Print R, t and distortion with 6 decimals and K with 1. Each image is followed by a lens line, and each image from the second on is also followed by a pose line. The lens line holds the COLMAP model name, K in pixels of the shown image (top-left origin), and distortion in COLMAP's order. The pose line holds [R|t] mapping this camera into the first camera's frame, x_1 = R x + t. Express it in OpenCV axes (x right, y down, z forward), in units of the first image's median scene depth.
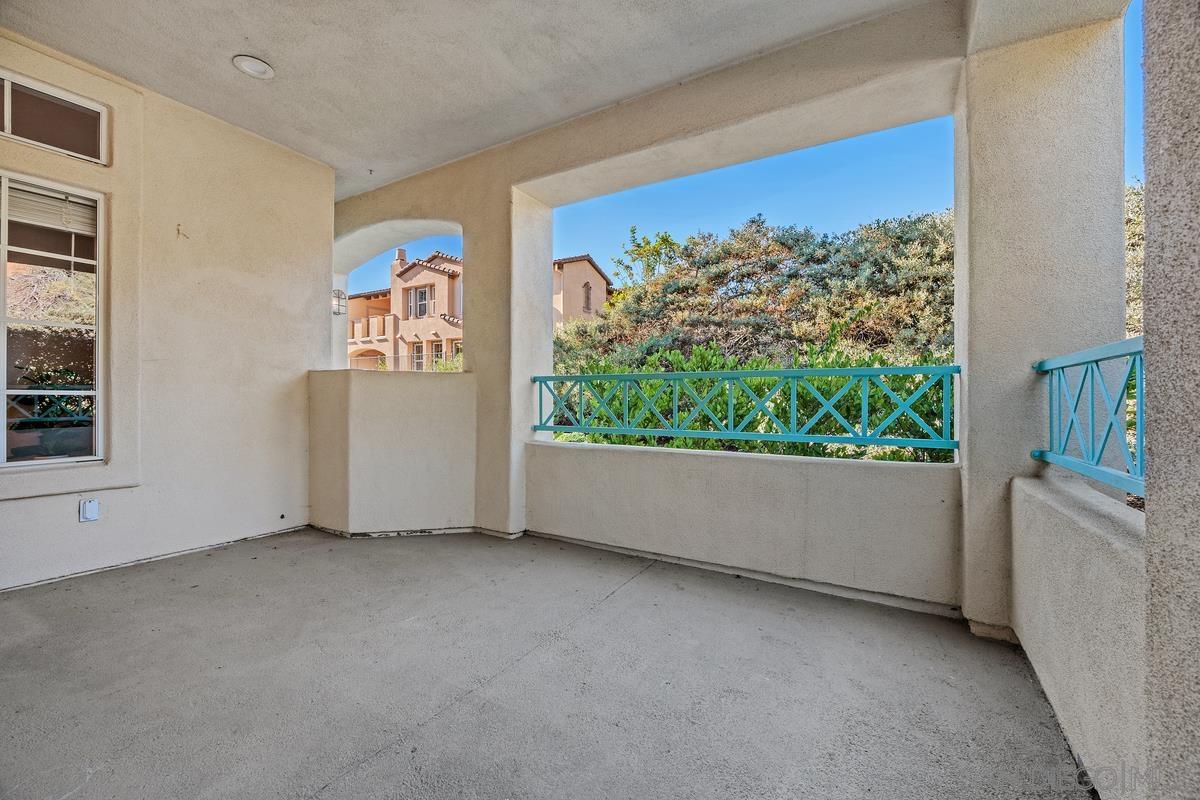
lens RADIAL K [[505.7, 0, 608.6], [0, 505.7, 396.5], [0, 0, 1]] dist [-0.000778, -0.000020]
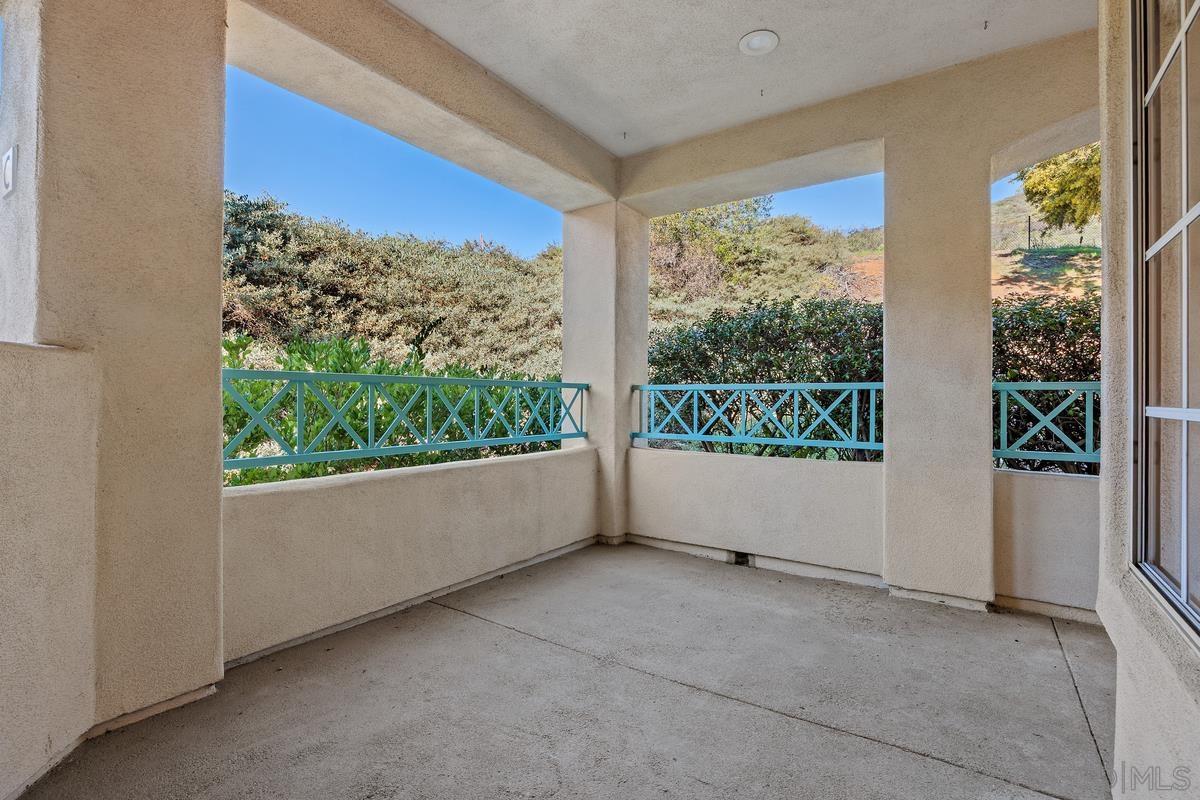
lens RADIAL K [[557.7, 0, 599.6], [0, 557.7, 396.1], [0, 0, 1]] dist [-0.000722, 0.000171]
pose [[0.083825, 0.005299, 0.996466, -0.951342], [0.011265, 0.999917, -0.006265, -0.005074], [-0.996417, 0.011751, 0.083759, 0.766596]]
